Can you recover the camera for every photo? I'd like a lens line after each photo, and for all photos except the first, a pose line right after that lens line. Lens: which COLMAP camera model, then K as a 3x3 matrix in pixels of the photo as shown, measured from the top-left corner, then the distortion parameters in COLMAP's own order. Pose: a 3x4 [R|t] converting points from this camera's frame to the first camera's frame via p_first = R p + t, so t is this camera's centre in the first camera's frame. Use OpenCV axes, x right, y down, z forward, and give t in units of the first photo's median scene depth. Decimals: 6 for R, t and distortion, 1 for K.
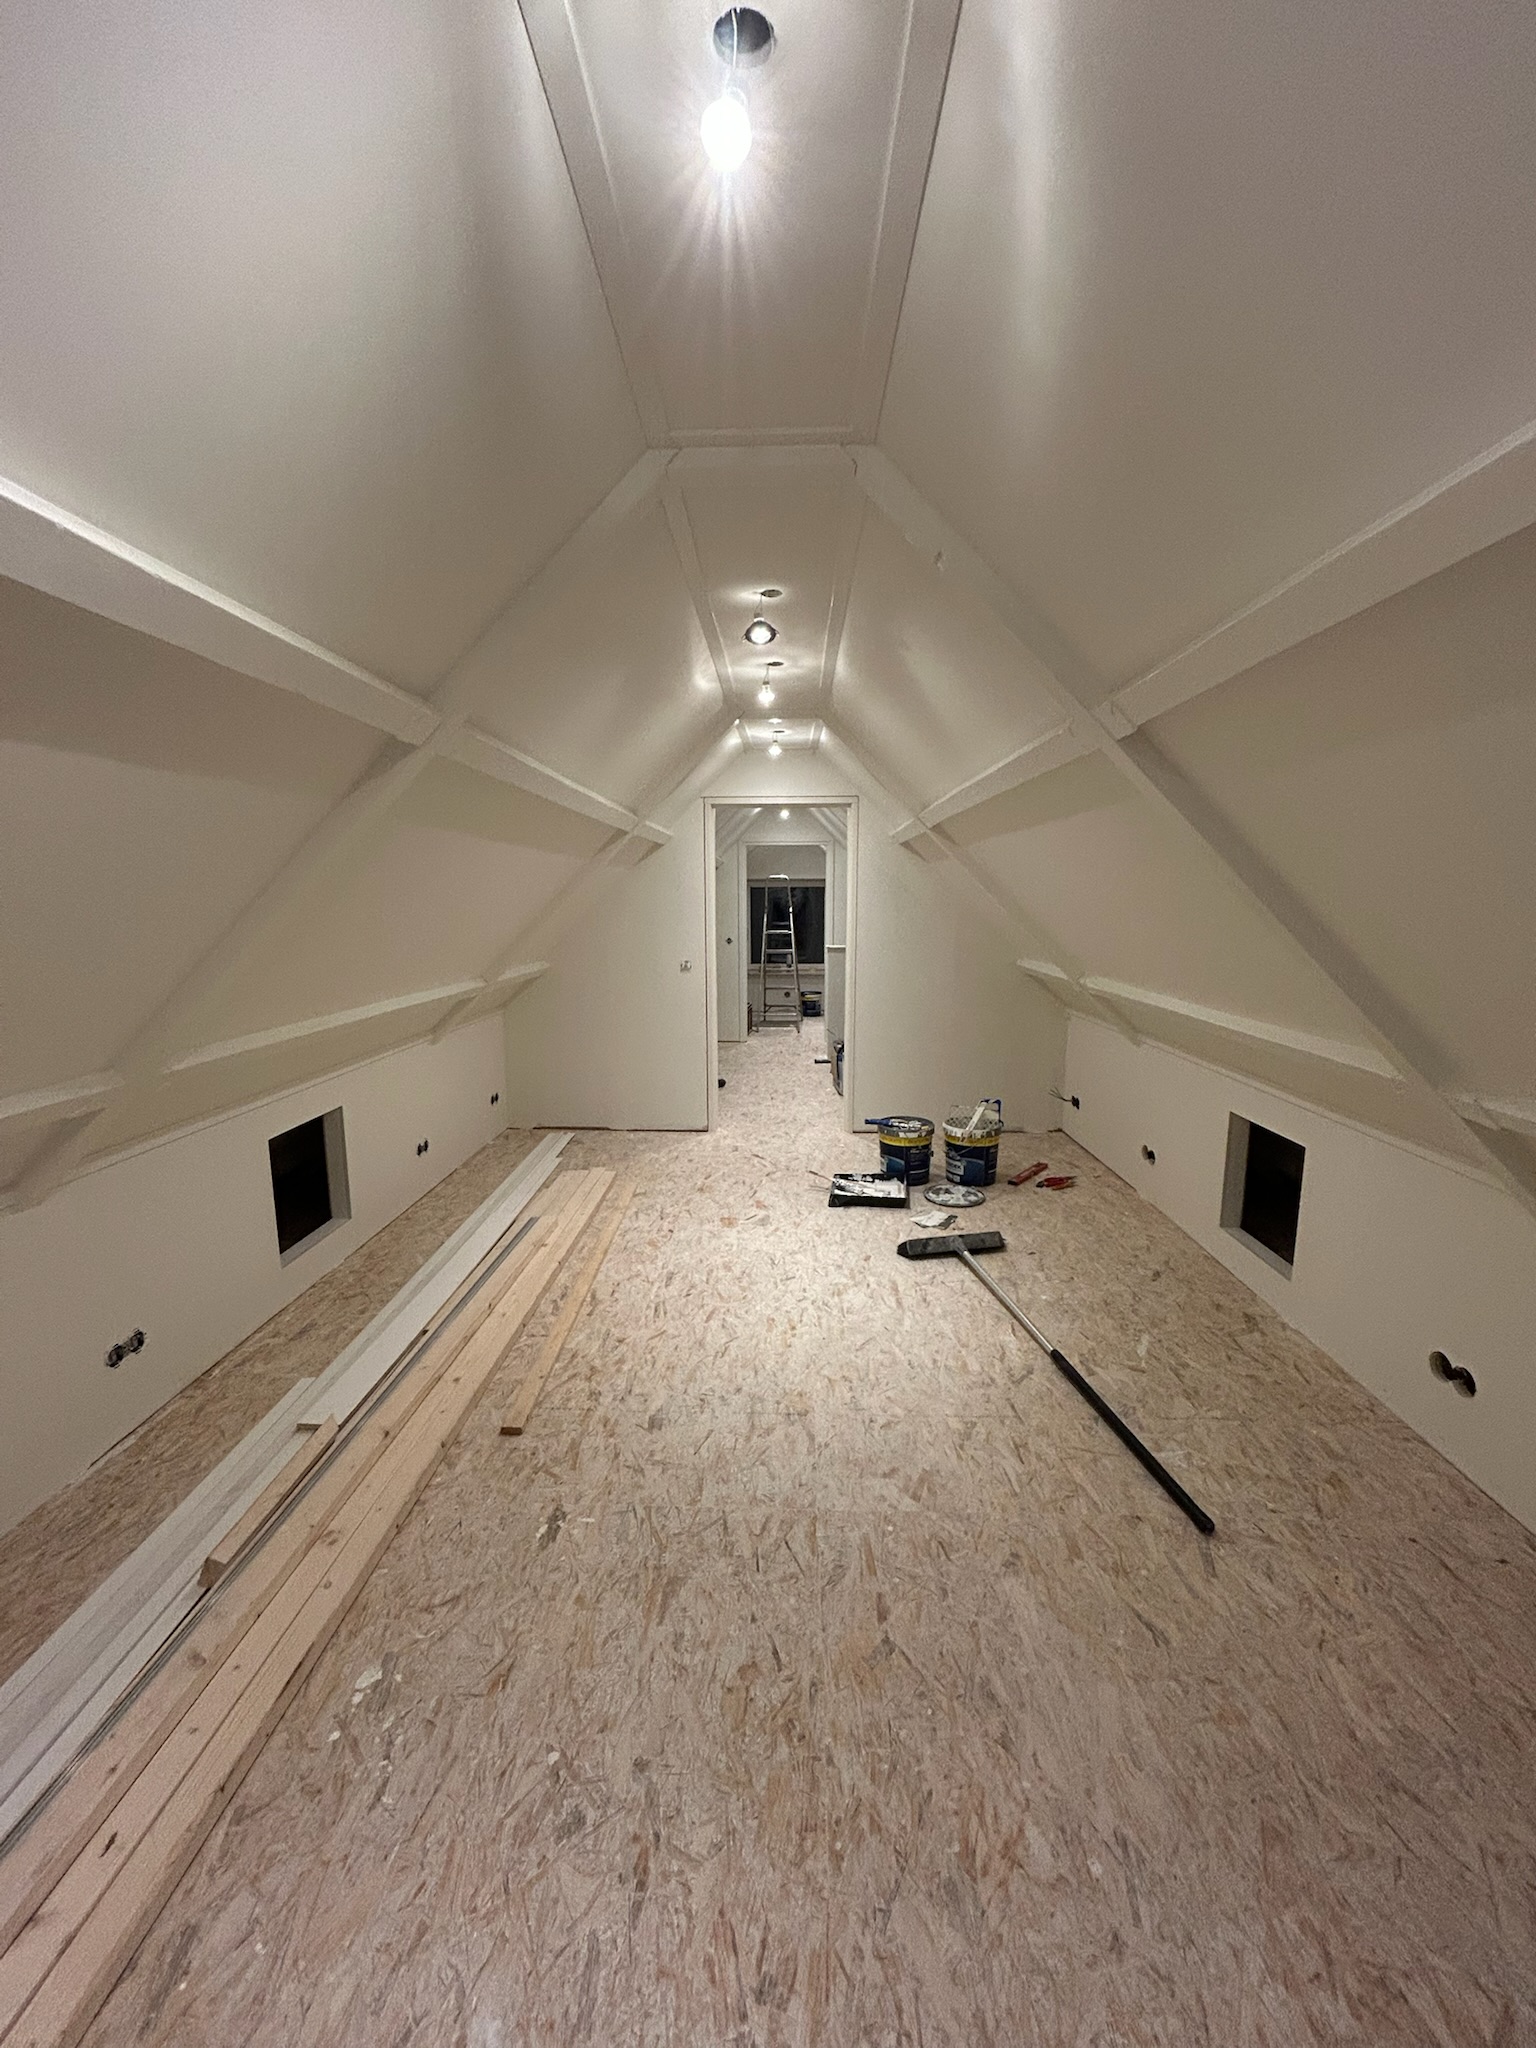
lens RADIAL K [[819.9, 0, 764.0], [0, 819.9, 1027.5], [0, 0, 1]] dist [0.003504, -0.001217]
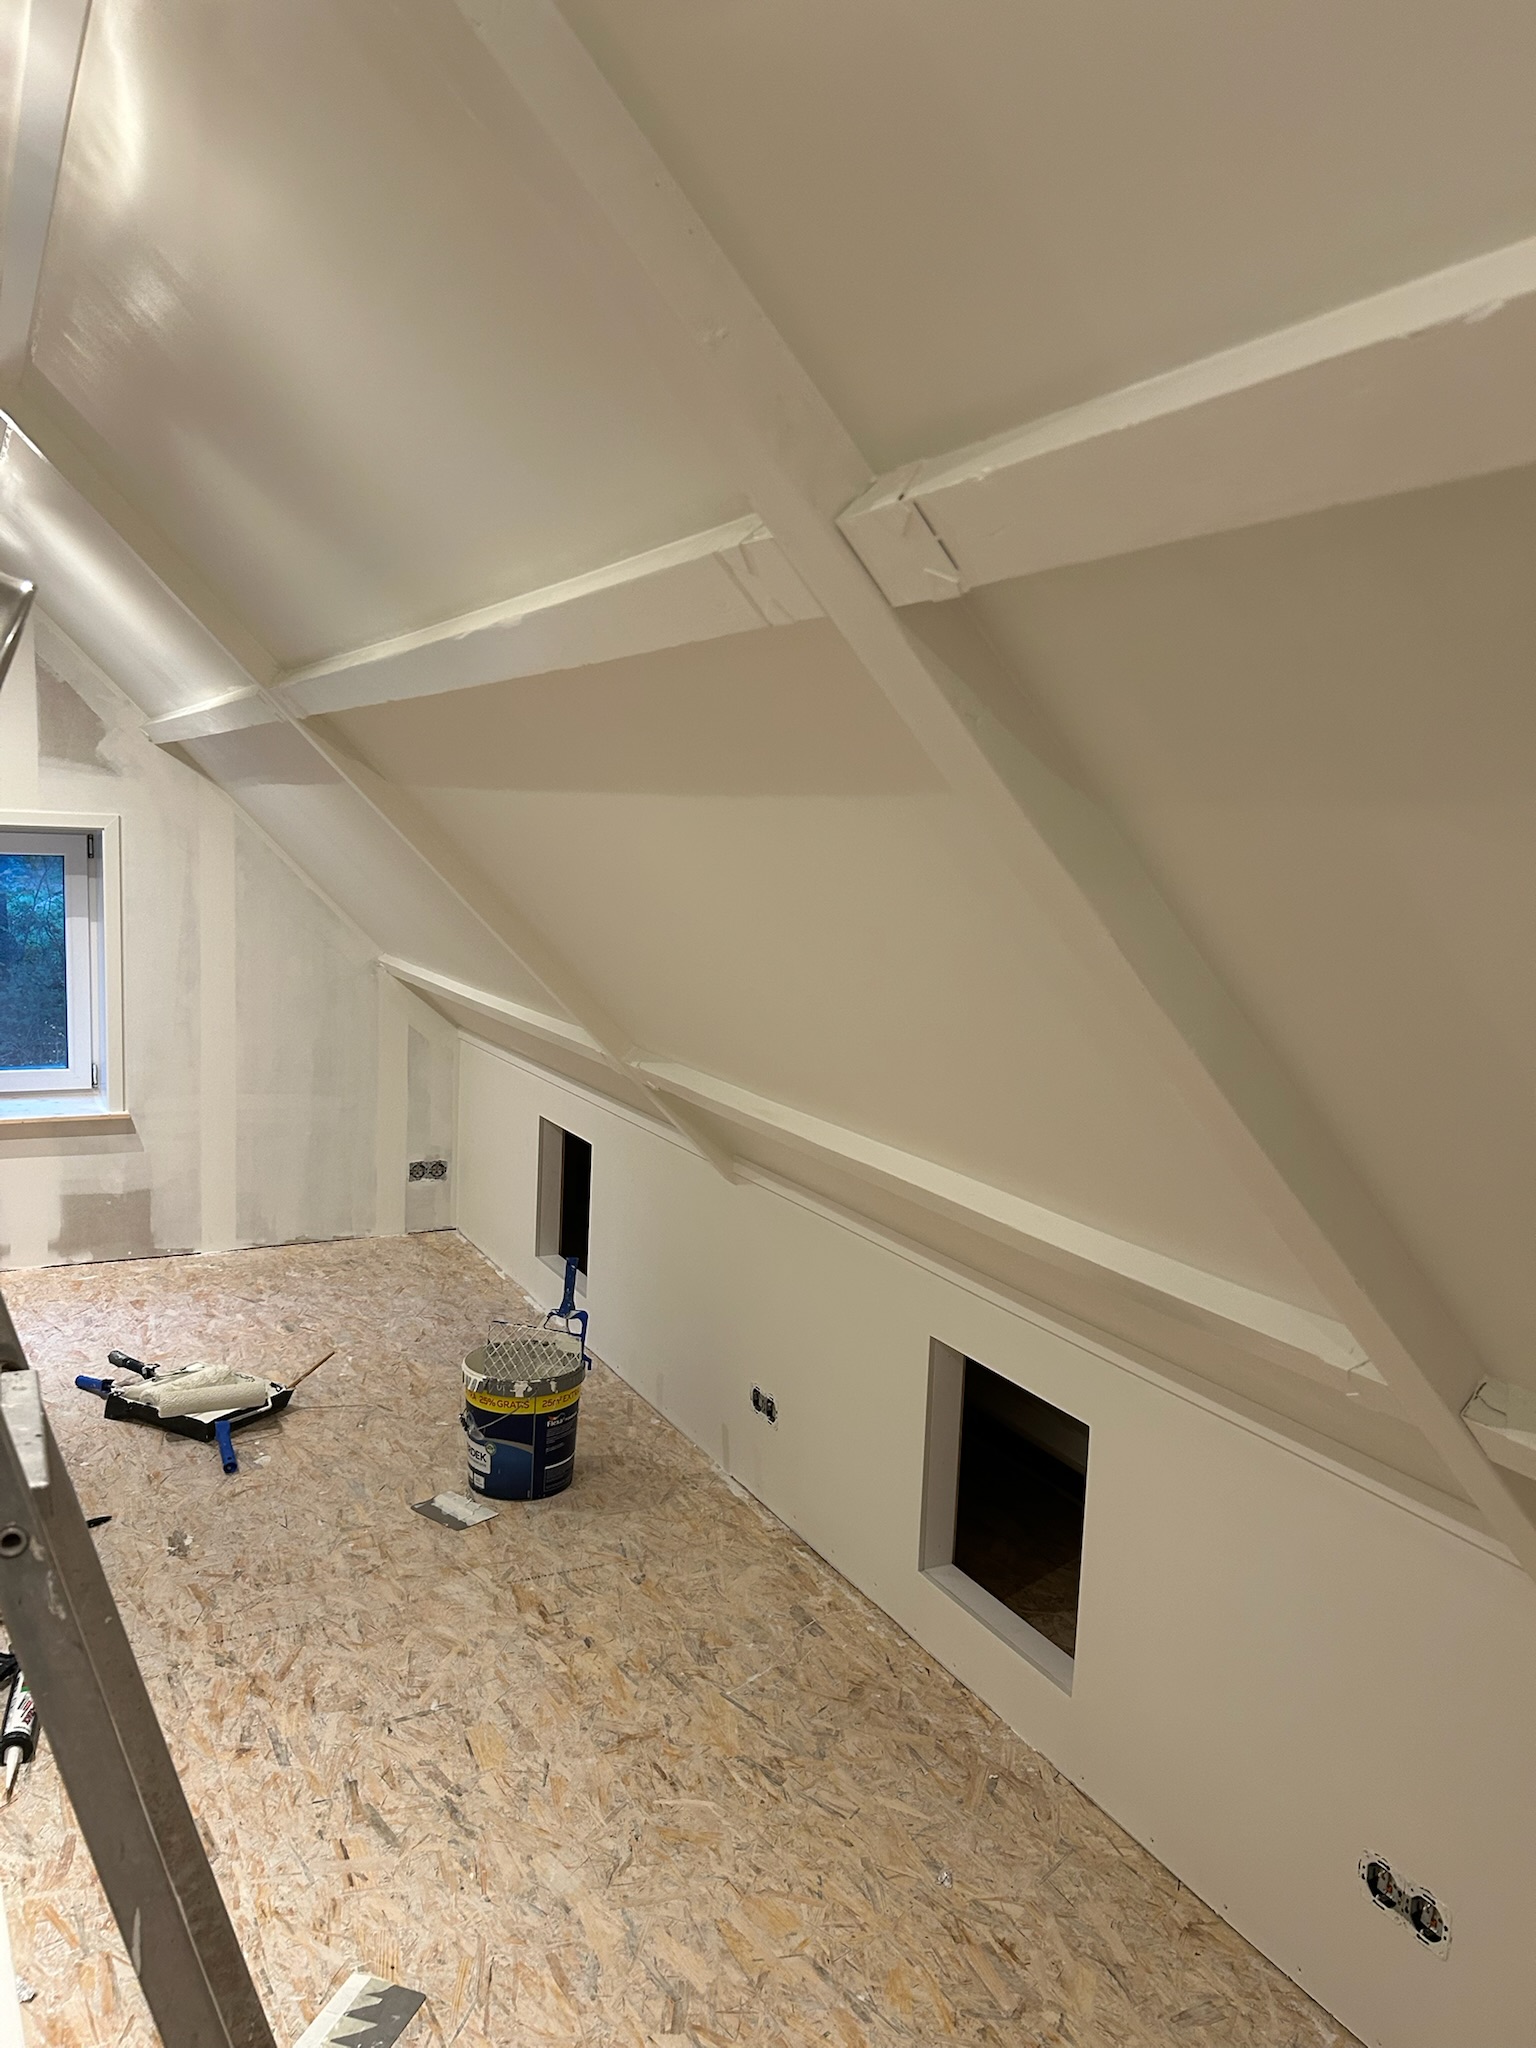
lens RADIAL K [[1532.3, 0, 779.5], [0, 1532.3, 1012.7], [0, 0, 1]] dist [0.035456, -0.011828]
pose [[-0.866534, 0.026578, -0.498409, 0.006234], [-0.118781, 0.958911, 0.257646, -0.394091], [0.484777, 0.282461, -0.827772, 2.063451]]
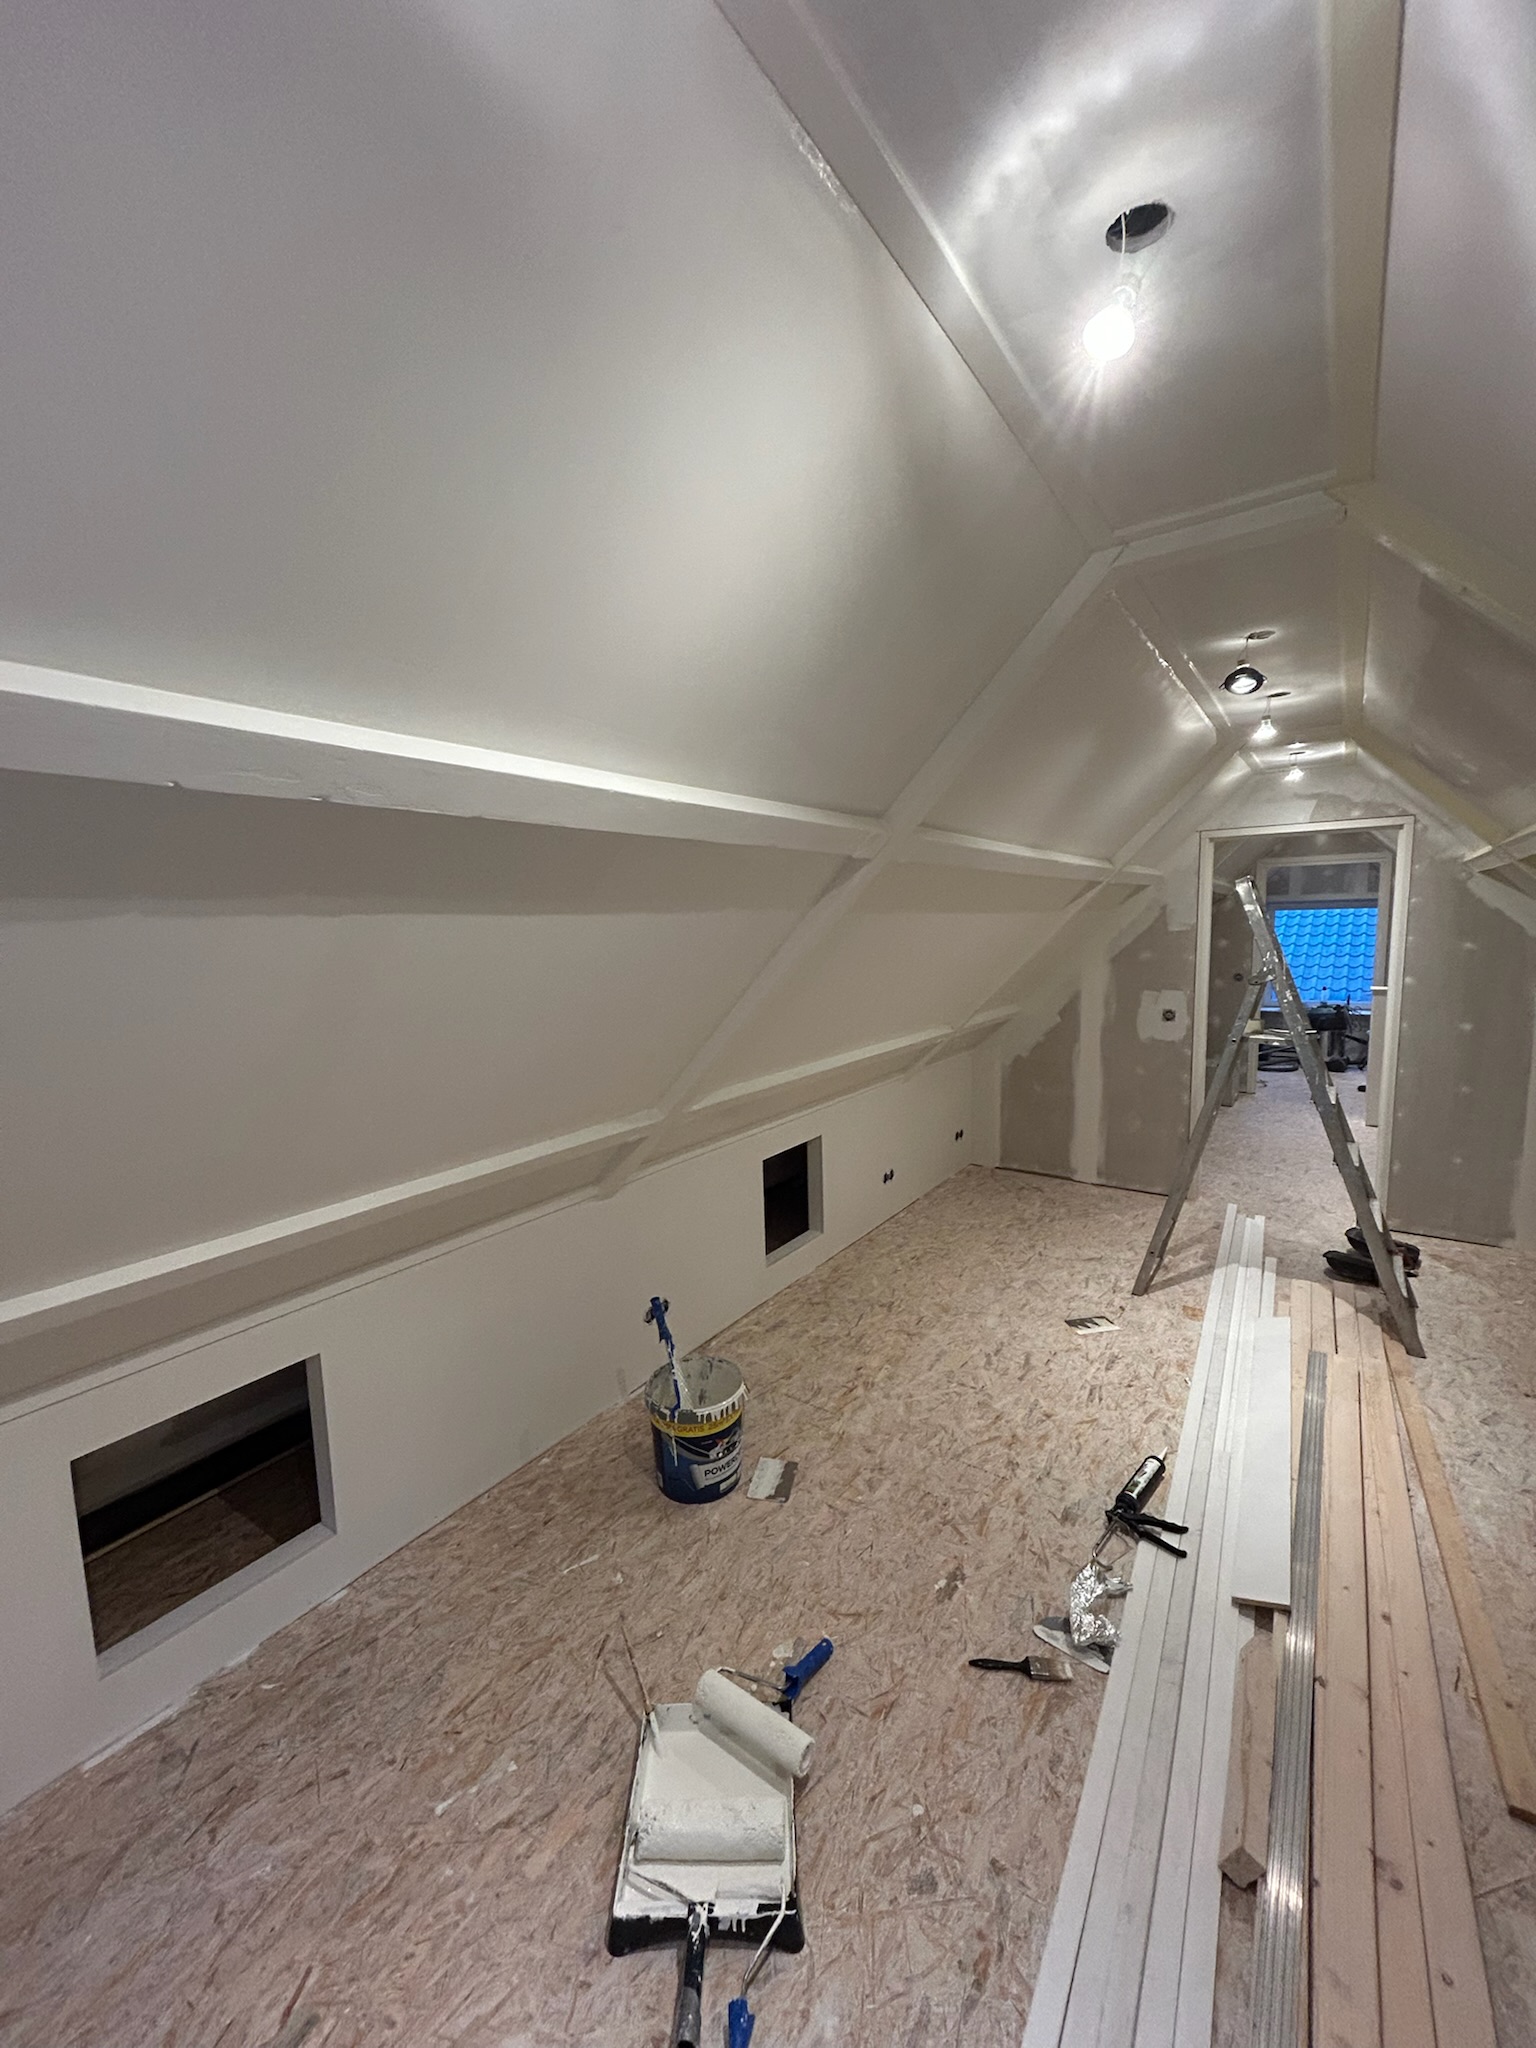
lens RADIAL K [[819.9, 0, 770.7], [0, 819.9, 1028.2], [0, 0, 1]] dist [0.003504, -0.001217]
pose [[0.837120, 0.048579, -0.544859, 0.067808], [-0.059818, 0.998205, -0.002904, -0.065104], [0.543739, 0.035023, 0.838523, -0.021195]]
